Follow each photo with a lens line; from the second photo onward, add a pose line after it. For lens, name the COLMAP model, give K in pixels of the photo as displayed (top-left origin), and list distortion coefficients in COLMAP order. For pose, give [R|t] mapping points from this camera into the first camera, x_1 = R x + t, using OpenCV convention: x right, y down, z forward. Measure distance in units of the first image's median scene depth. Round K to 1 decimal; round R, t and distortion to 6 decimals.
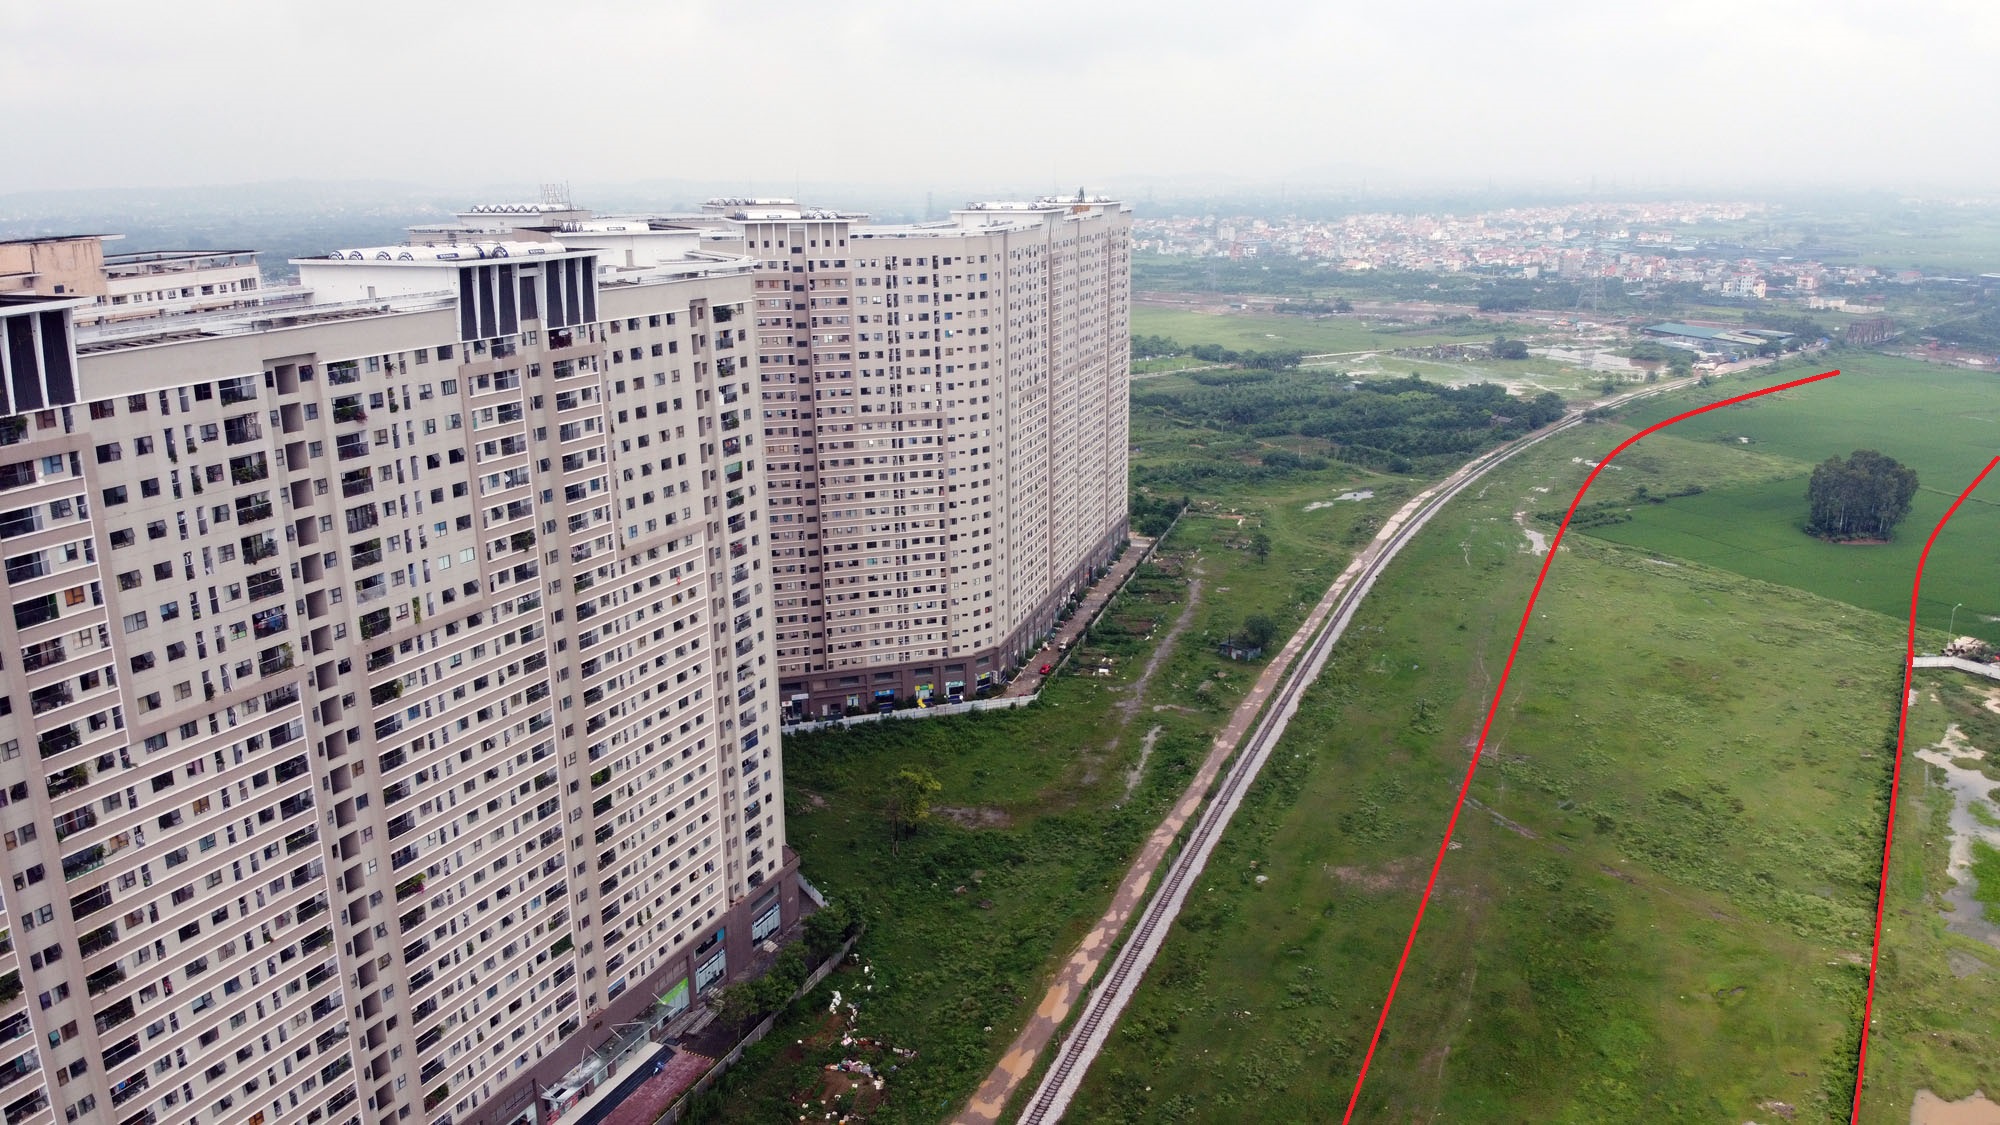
lens RADIAL K [[1430.0, 0, 1000.0], [0, 1430.0, 562.5], [0, 0, 1]] dist [-0.139863, -0.000662]
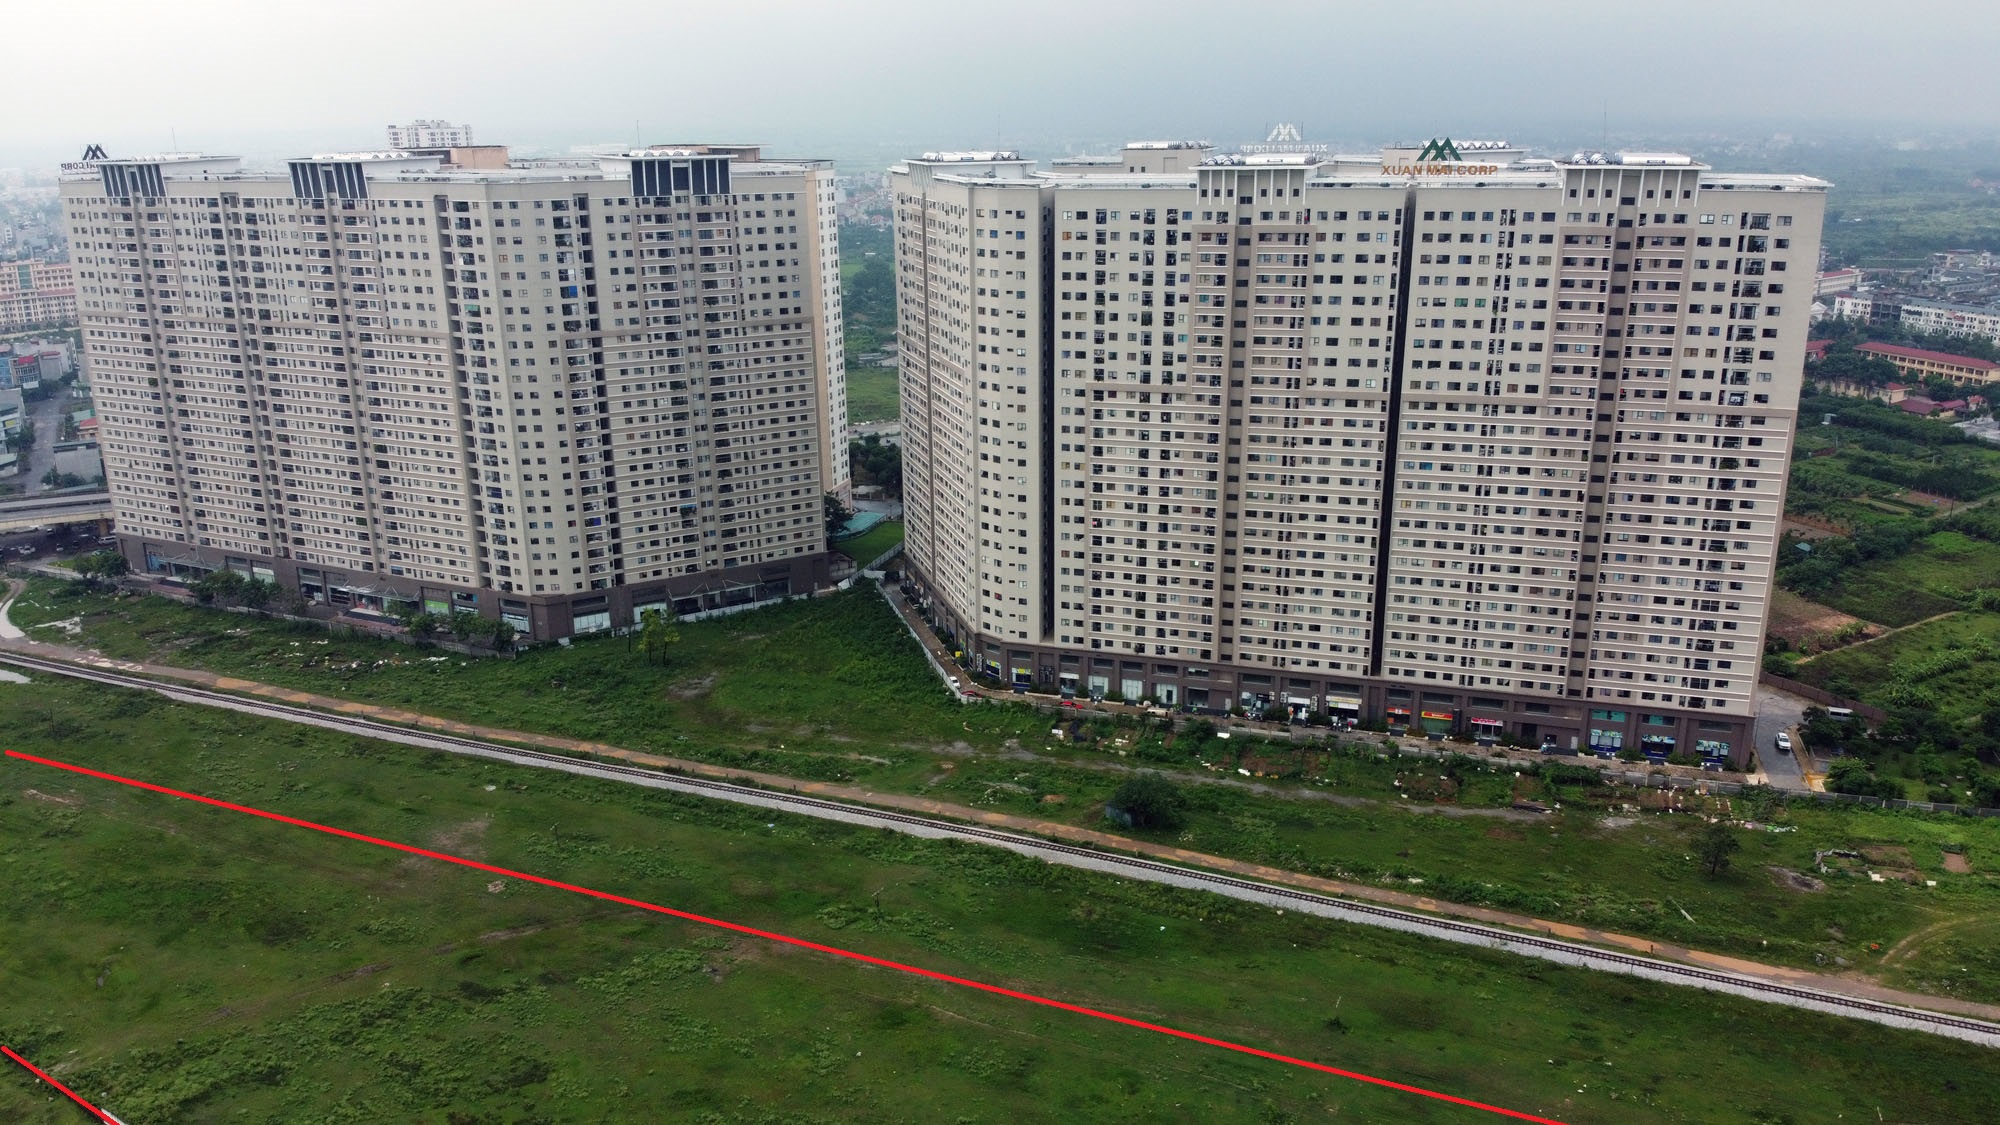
lens RADIAL K [[1457.9, 0, 1008.9], [0, 1457.9, 572.0], [0, 0, 1]] dist [0.057583, -0.160956]
pose [[-0.012860, 0.300851, -0.953584, 1.688376], [-0.246194, 0.923352, 0.294633, -0.495306], [0.969135, 0.238556, 0.062193, 1.828764]]
